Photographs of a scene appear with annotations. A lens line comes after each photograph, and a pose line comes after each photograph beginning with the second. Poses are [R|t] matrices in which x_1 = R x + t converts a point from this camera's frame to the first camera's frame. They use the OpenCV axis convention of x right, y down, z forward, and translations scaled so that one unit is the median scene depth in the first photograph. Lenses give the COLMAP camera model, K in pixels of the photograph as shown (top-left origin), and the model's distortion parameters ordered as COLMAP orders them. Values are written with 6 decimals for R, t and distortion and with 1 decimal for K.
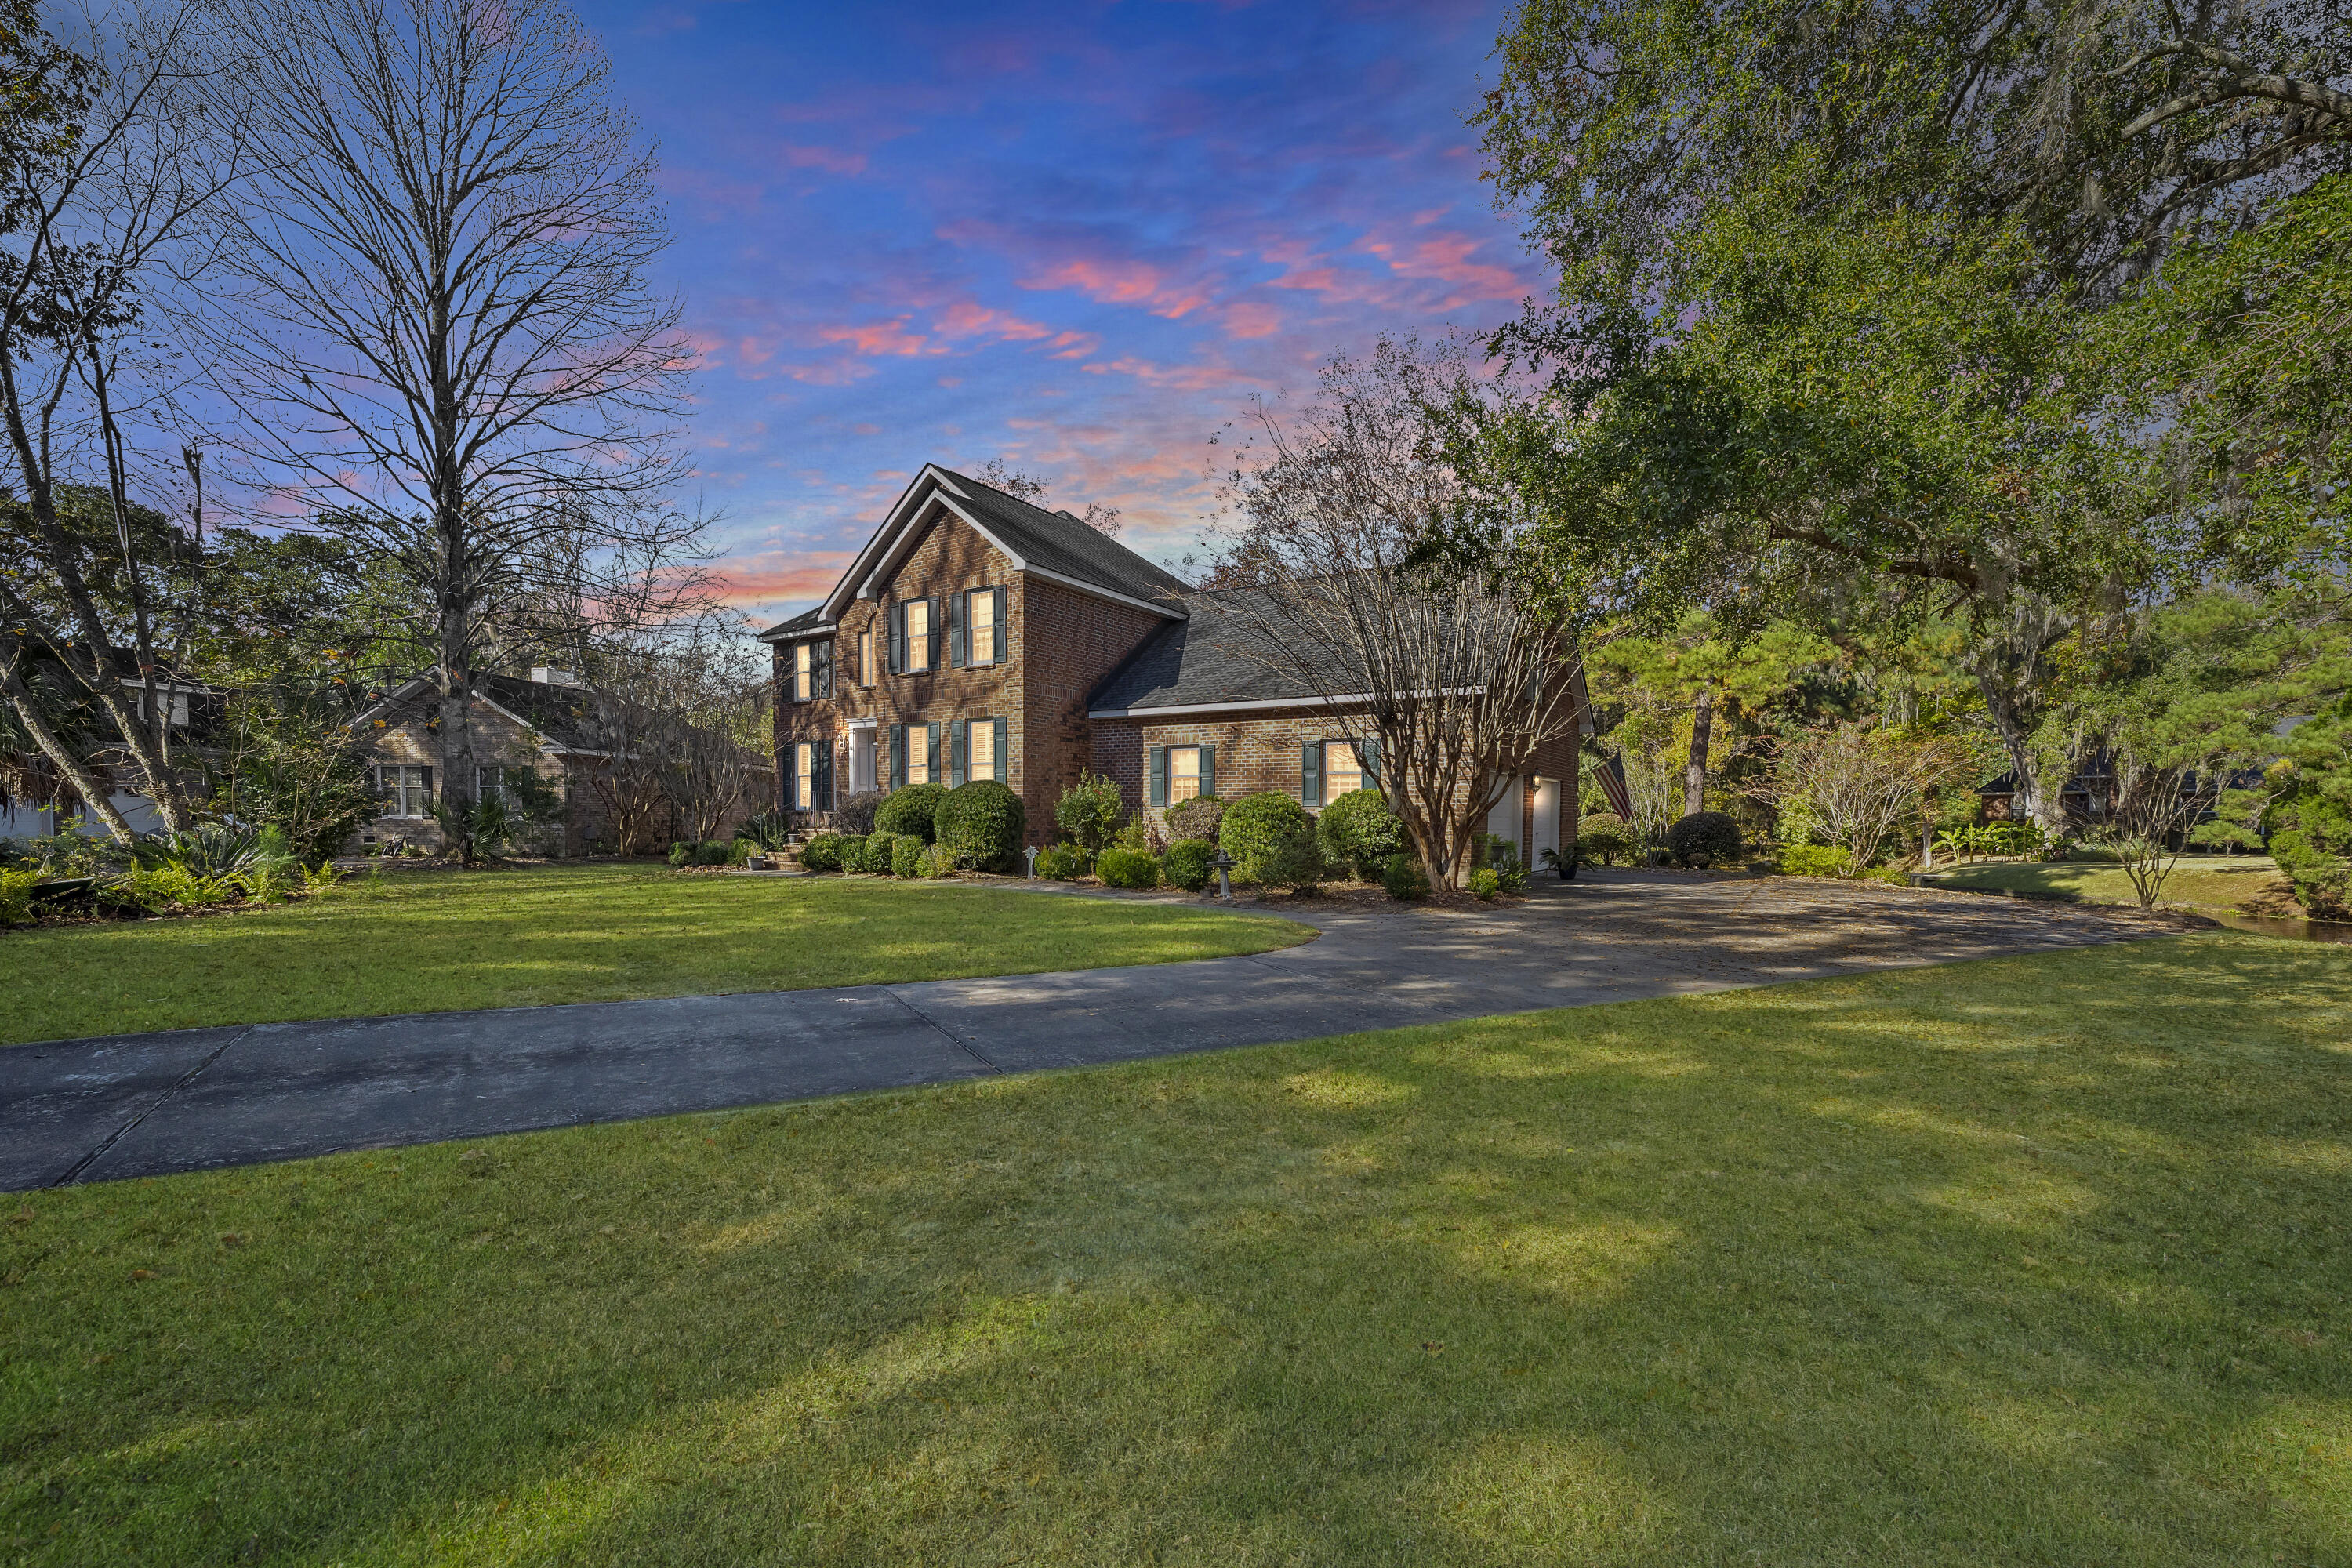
lens RADIAL K [[969.7, 0, 1176.7], [0, 969.7, 802.0], [0, 0, 1]] dist [0.000136, -0.000251]
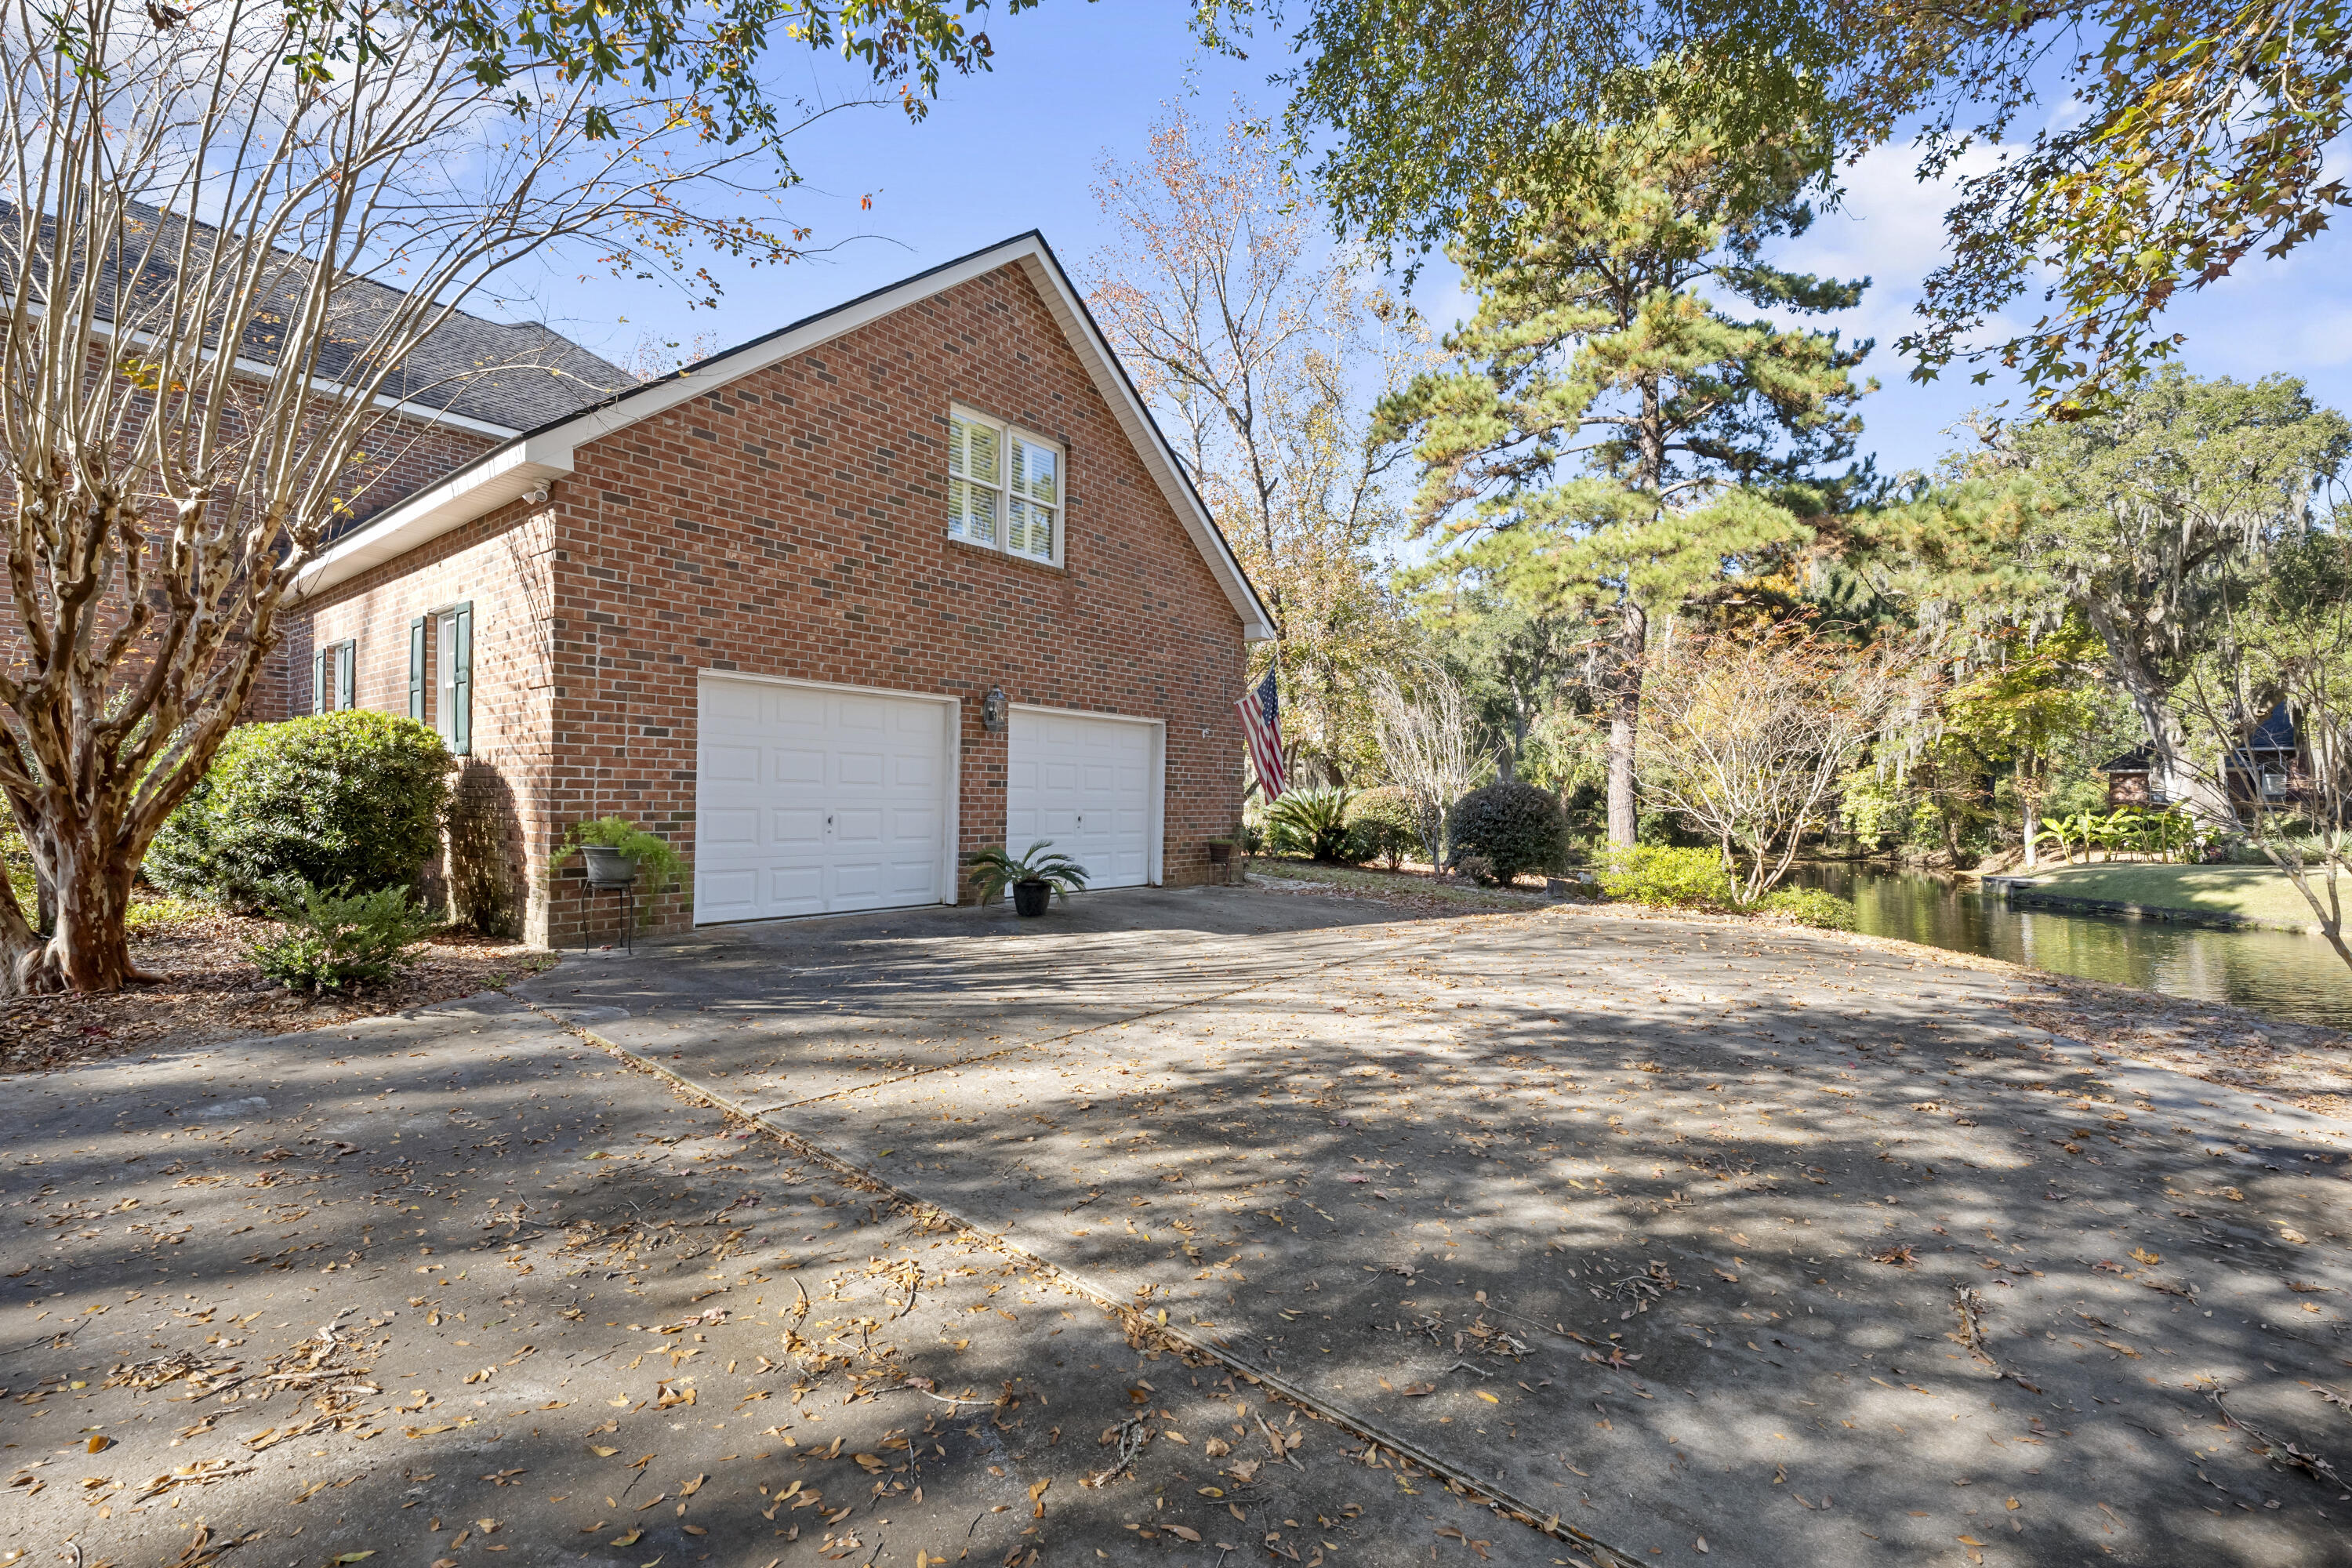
lens RADIAL K [[969.7, 0, 1175.3], [0, 969.7, 765.4], [0, 0, 1]] dist [0.000136, -0.000251]
pose [[0.995640, 0.001029, -0.093271, 0.202607], [-0.003155, 0.999738, -0.022652, 0.007888], [0.093223, 0.022847, 0.995383, 0.204636]]
